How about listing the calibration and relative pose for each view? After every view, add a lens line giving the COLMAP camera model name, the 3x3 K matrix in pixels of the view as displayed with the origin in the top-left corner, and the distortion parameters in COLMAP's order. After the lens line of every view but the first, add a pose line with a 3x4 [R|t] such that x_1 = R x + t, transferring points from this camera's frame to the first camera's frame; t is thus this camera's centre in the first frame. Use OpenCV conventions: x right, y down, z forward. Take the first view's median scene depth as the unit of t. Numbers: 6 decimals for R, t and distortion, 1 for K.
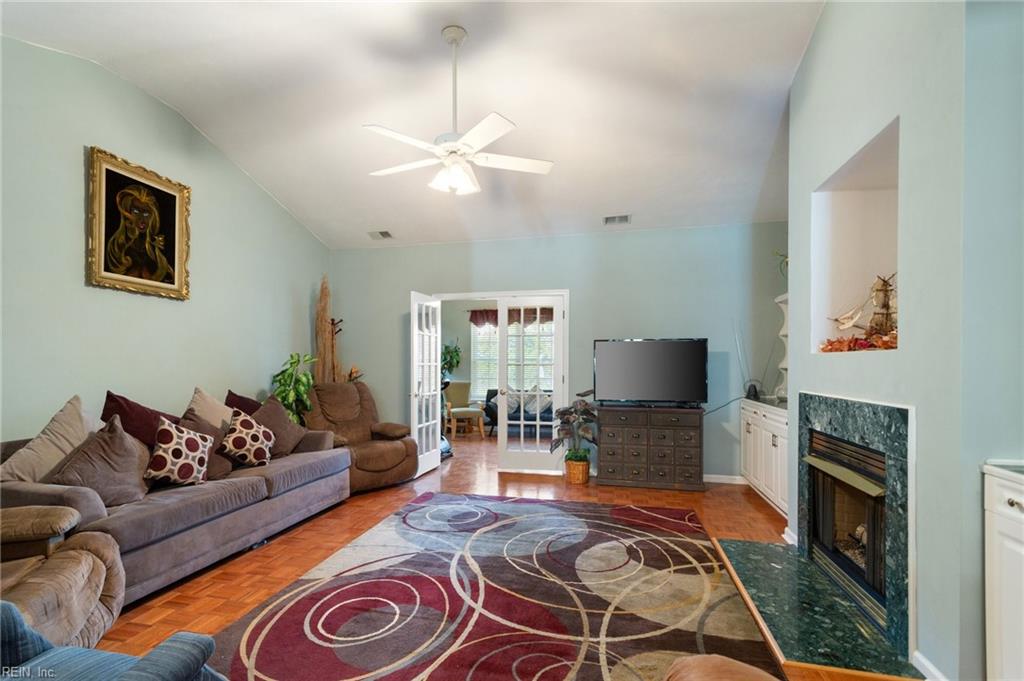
lens RADIAL K [[497.9, 0, 489.0], [0, 497.9, 369.6], [0, 0, 1]] dist [0.003693, 0.000971]
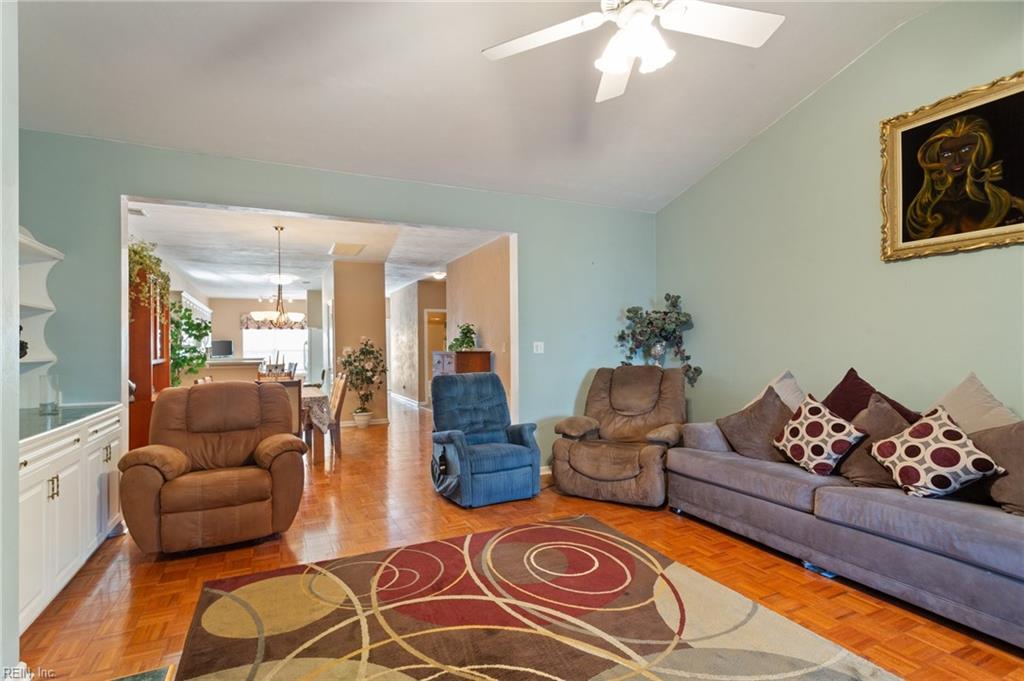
lens RADIAL K [[485.7, 0, 495.5], [0, 485.7, 345.7], [0, 0, 1]] dist [0.003570, 0.000888]
pose [[-0.777801, 0.008628, -0.628451, 0.456346], [0.007451, 0.999962, 0.004507, -0.014088], [0.628466, -0.001177, -0.777836, 1.395955]]
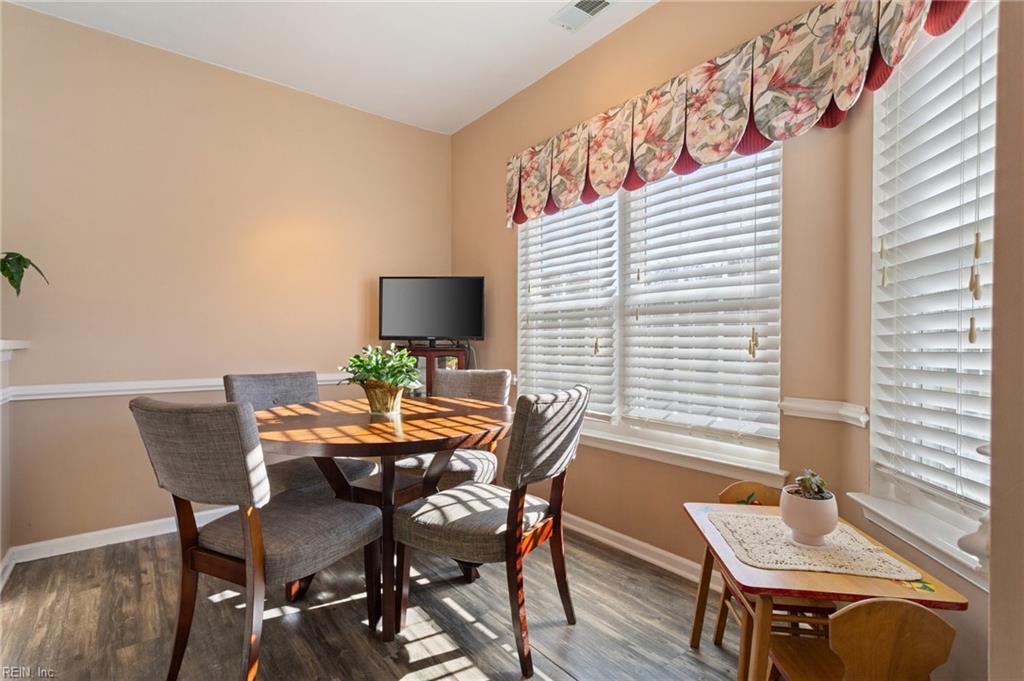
lens RADIAL K [[485.7, 0, 495.5], [0, 485.7, 345.7], [0, 0, 1]] dist [0.003570, 0.000888]
pose [[-0.777473, -0.004876, 0.628897, -1.126811], [0.006132, 0.999864, 0.015333, 0.078271], [-0.628886, 0.015777, -0.777338, -2.566794]]
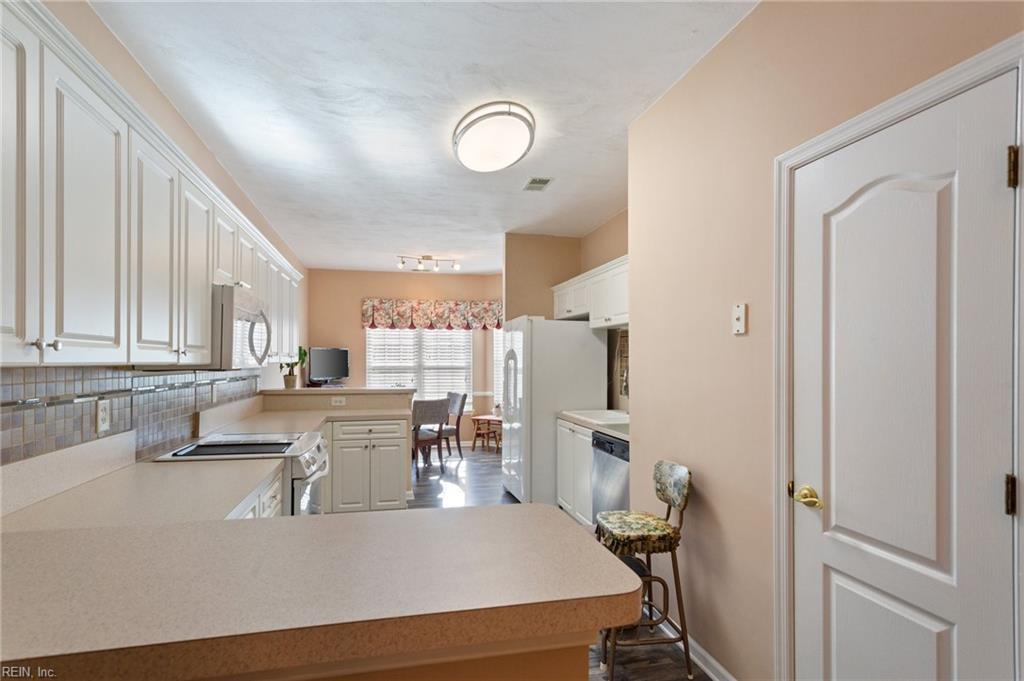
lens RADIAL K [[489.3, 0, 499.2], [0, 489.3, 361.5], [0, 0, 1]] dist [0.002304, 0.000631]
pose [[-0.886946, 0.001556, -0.461871, -0.000691], [-0.004160, 0.999927, 0.011356, -0.027148], [0.461855, 0.011994, -0.886874, -1.011471]]
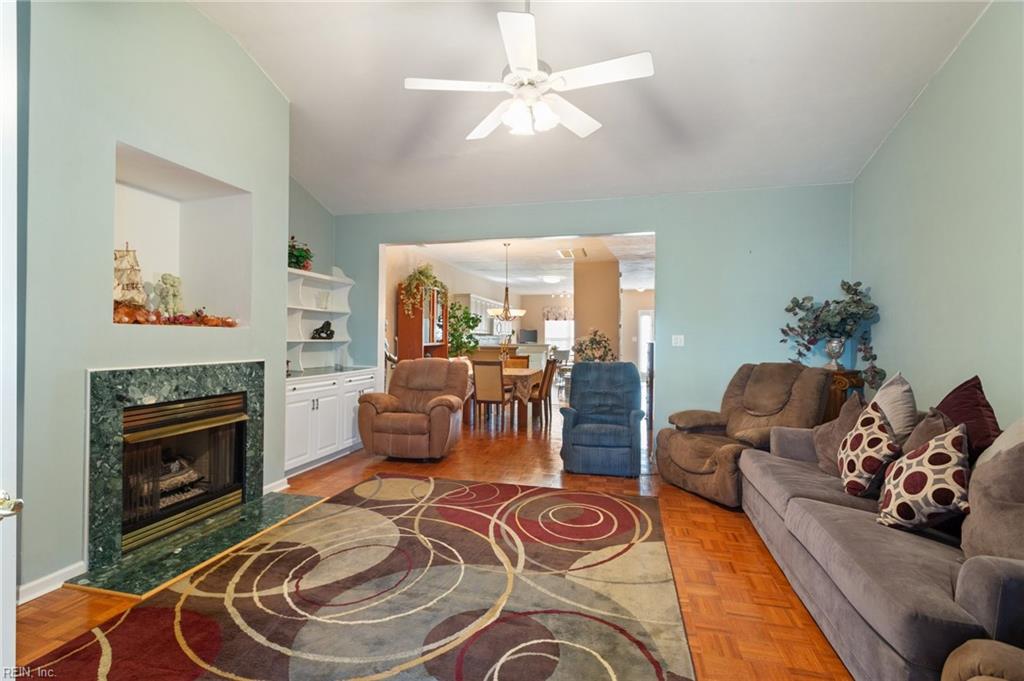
lens RADIAL K [[491.3, 0, 498.9], [0, 491.3, 336.1], [0, 0, 1]] dist [0.001673, 0.000307]
pose [[-0.999976, -0.006910, -0.000527, -0.024752], [-0.006913, 0.999954, 0.006578, -0.020748], [0.000482, 0.006582, -0.999978, 1.871802]]
